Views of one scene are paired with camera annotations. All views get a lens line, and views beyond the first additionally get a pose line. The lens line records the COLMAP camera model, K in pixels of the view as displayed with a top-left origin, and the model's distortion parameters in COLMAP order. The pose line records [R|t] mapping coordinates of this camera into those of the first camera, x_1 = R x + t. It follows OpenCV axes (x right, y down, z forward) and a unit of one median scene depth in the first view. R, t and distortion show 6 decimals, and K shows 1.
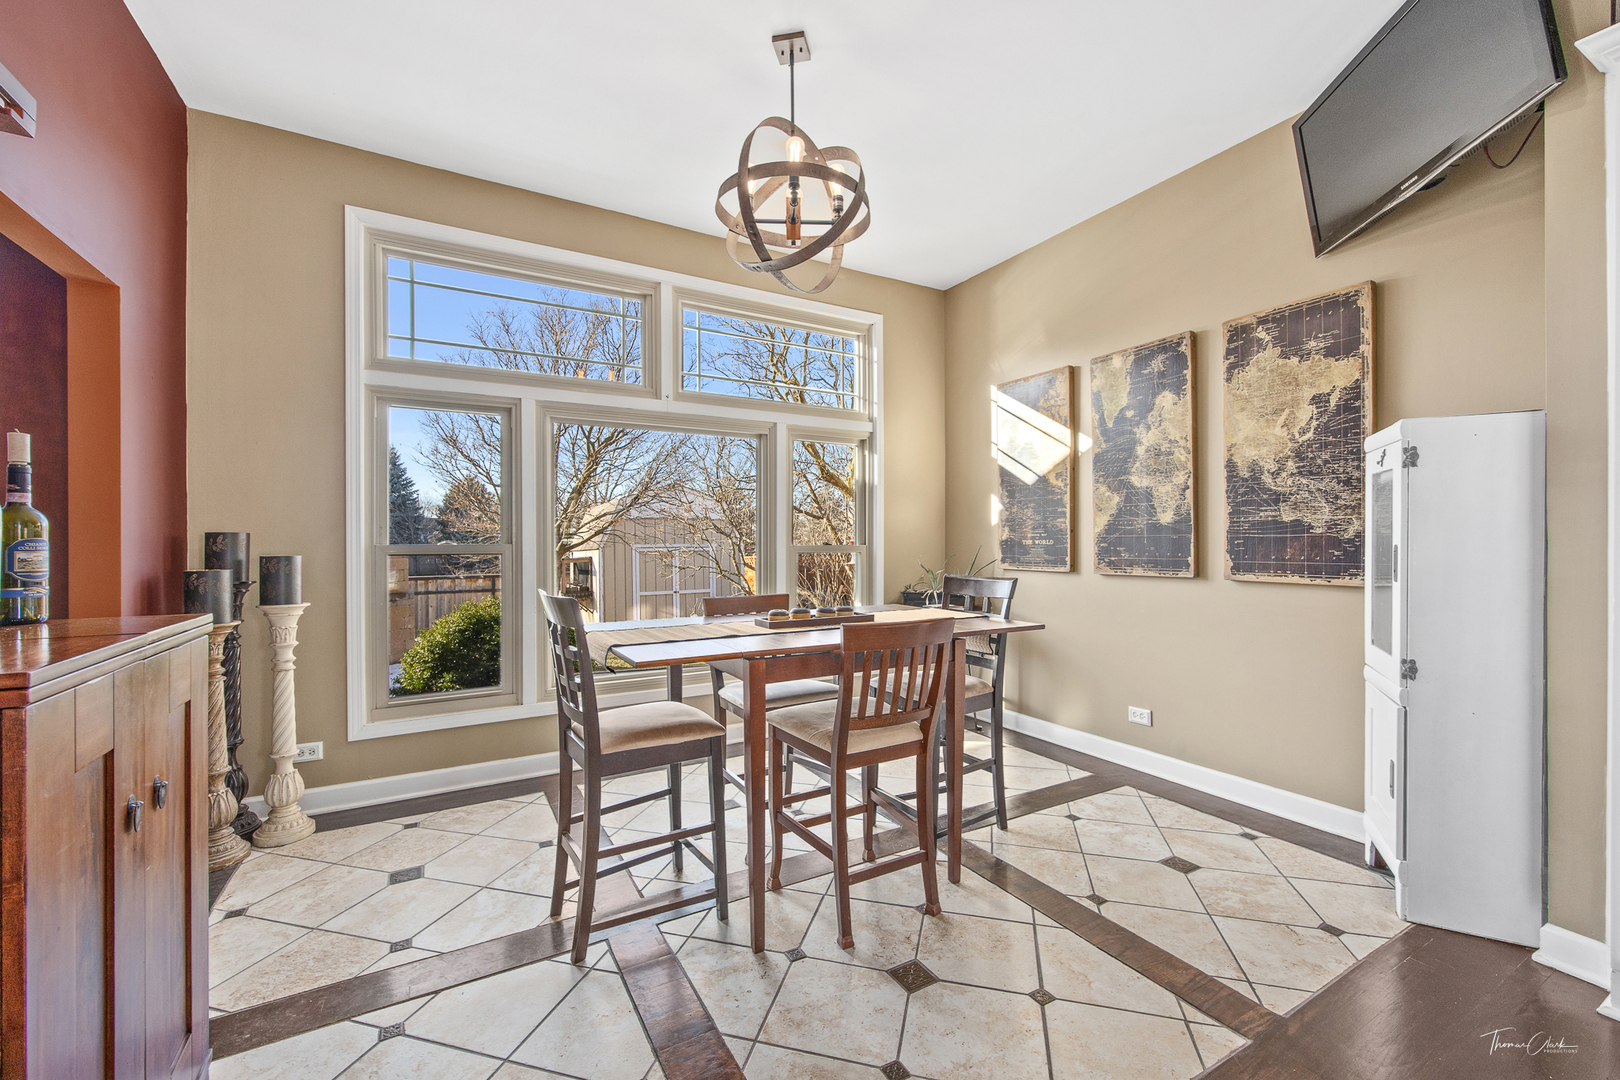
lens RADIAL K [[647.4, 0, 811.9], [0, 647.4, 541.8], [0, 0, 1]] dist [-0.002269, -0.000051]
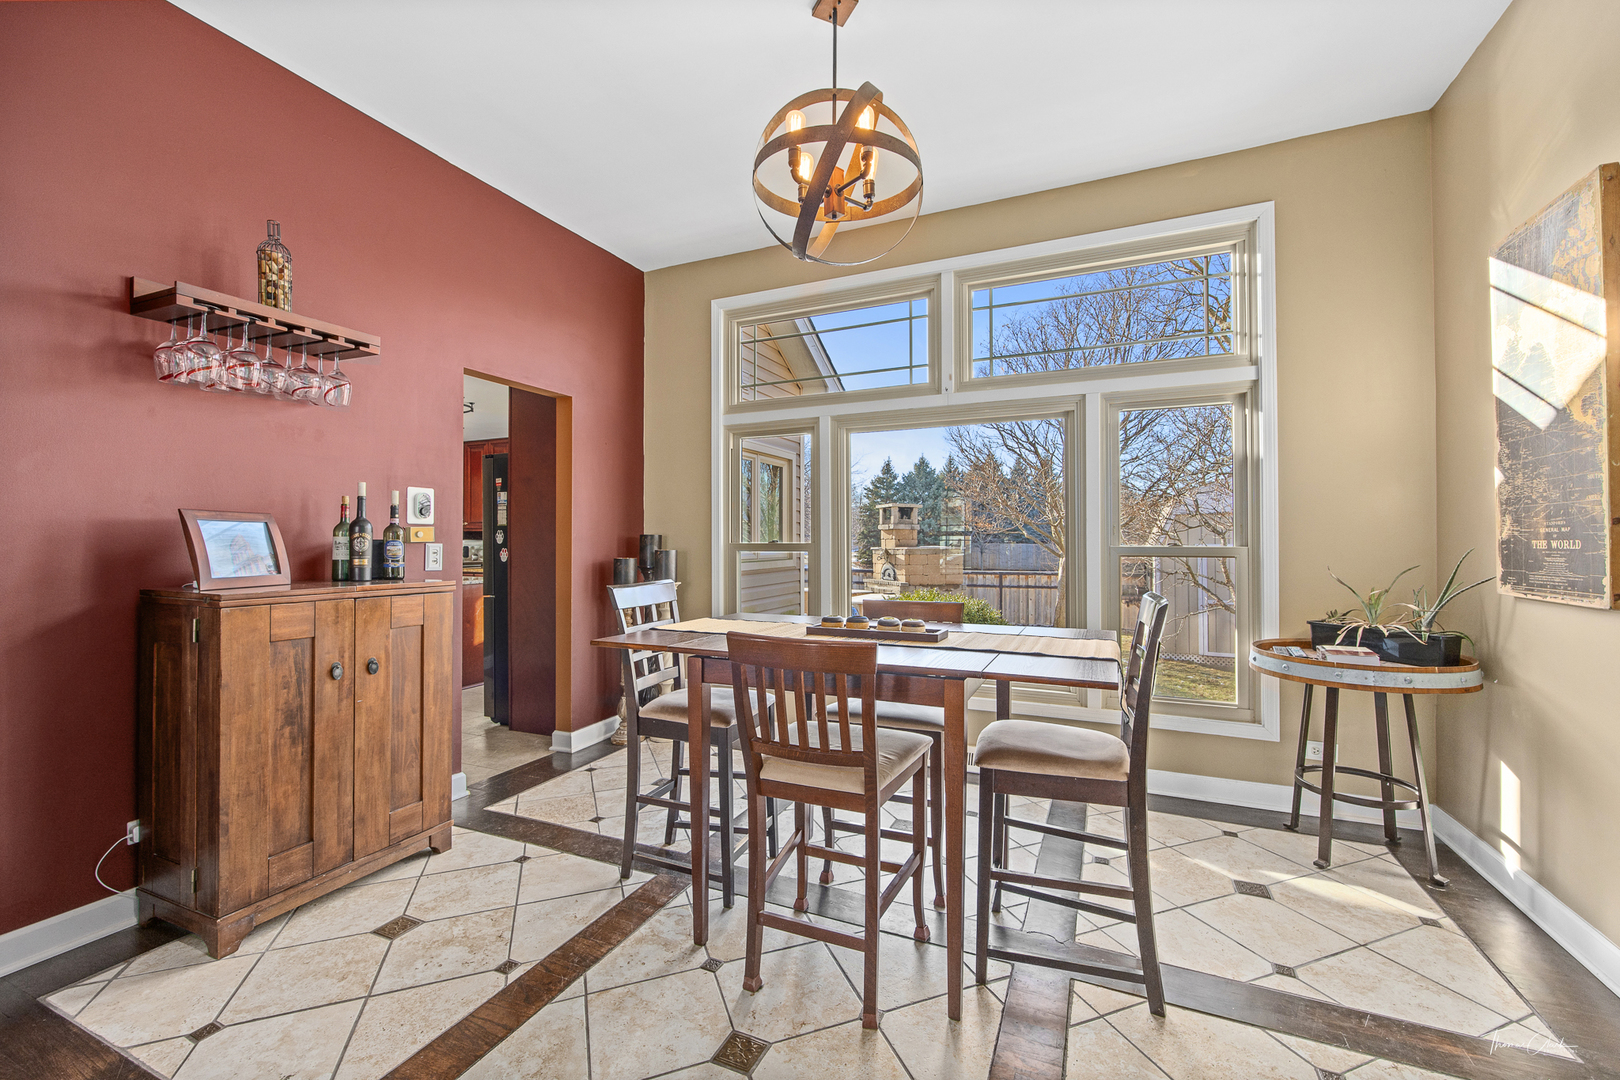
lens RADIAL K [[657.7, 0, 809.3], [0, 657.7, 530.1], [0, 0, 1]] dist [-0.000898, 0.000129]
pose [[0.591188, -0.009694, -0.806476, 0.517543], [-0.002284, 0.999904, -0.013694, -0.003112], [0.806531, 0.009938, 0.591108, 0.312319]]
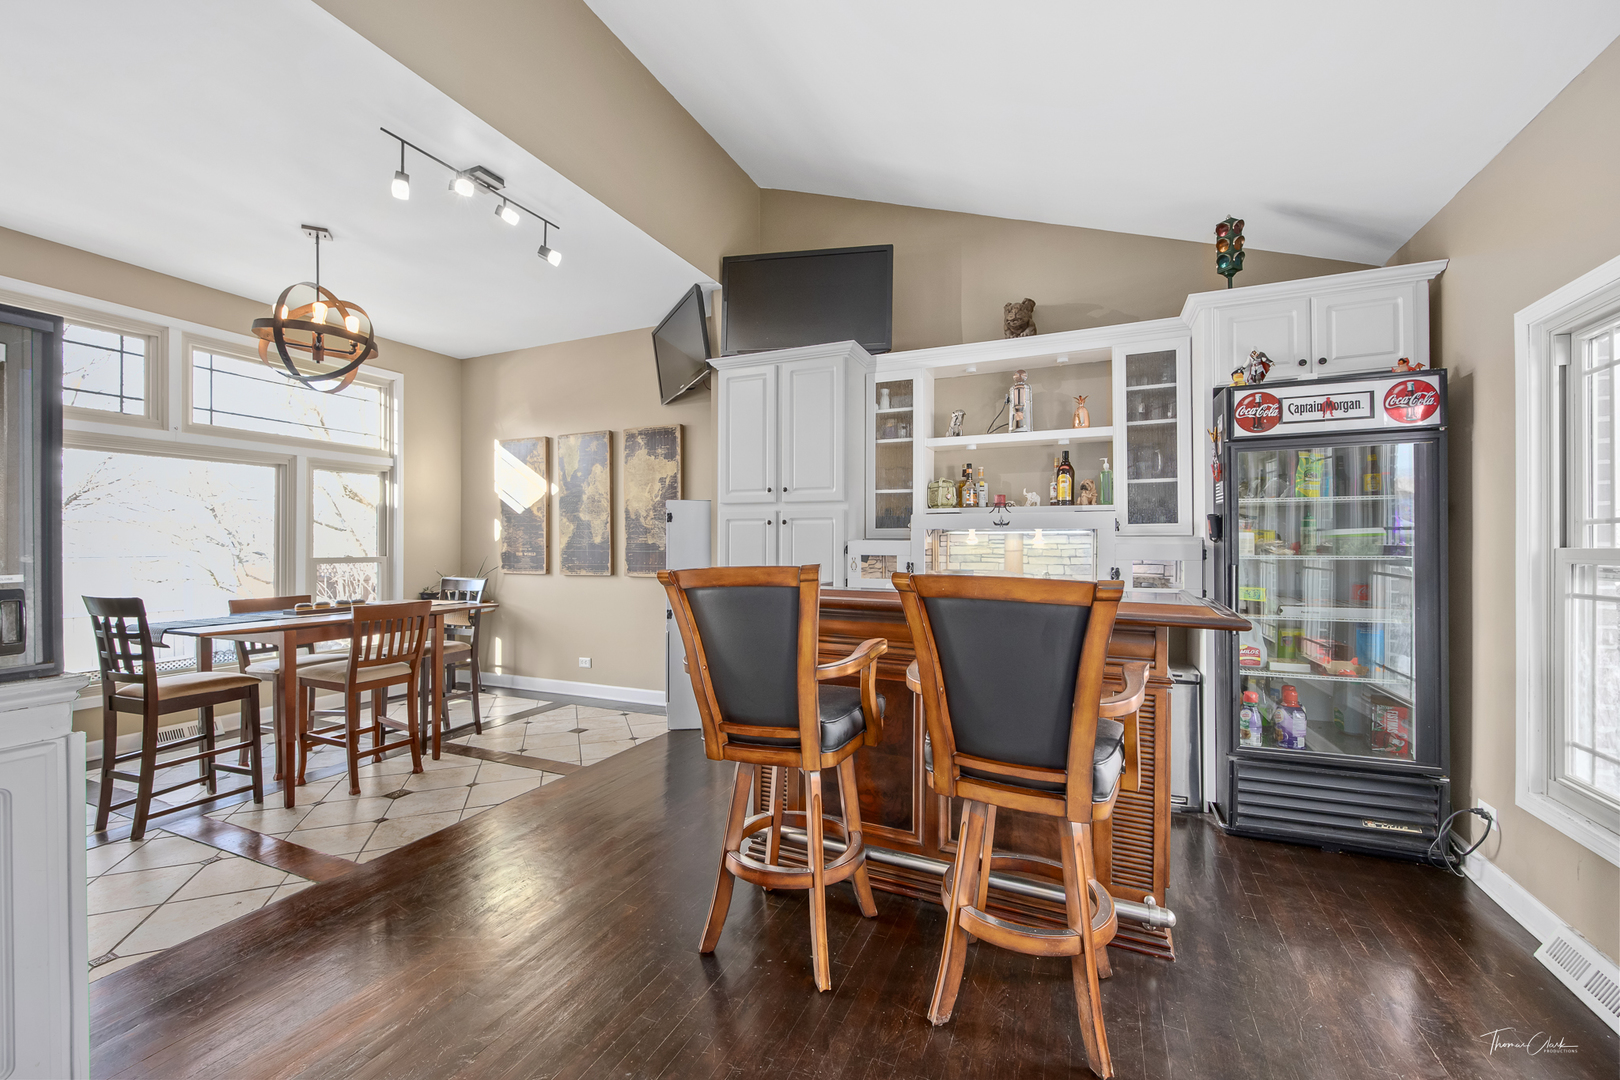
lens RADIAL K [[656.1, 0, 815.3], [0, 656.1, 543.7], [0, 0, 1]] dist [-0.001935, 0.000078]
pose [[0.806525, 0.004223, 0.591185, 0.004465], [-0.001425, 0.999985, -0.005199, -0.019686], [-0.591198, 0.003351, 0.806520, -0.704293]]
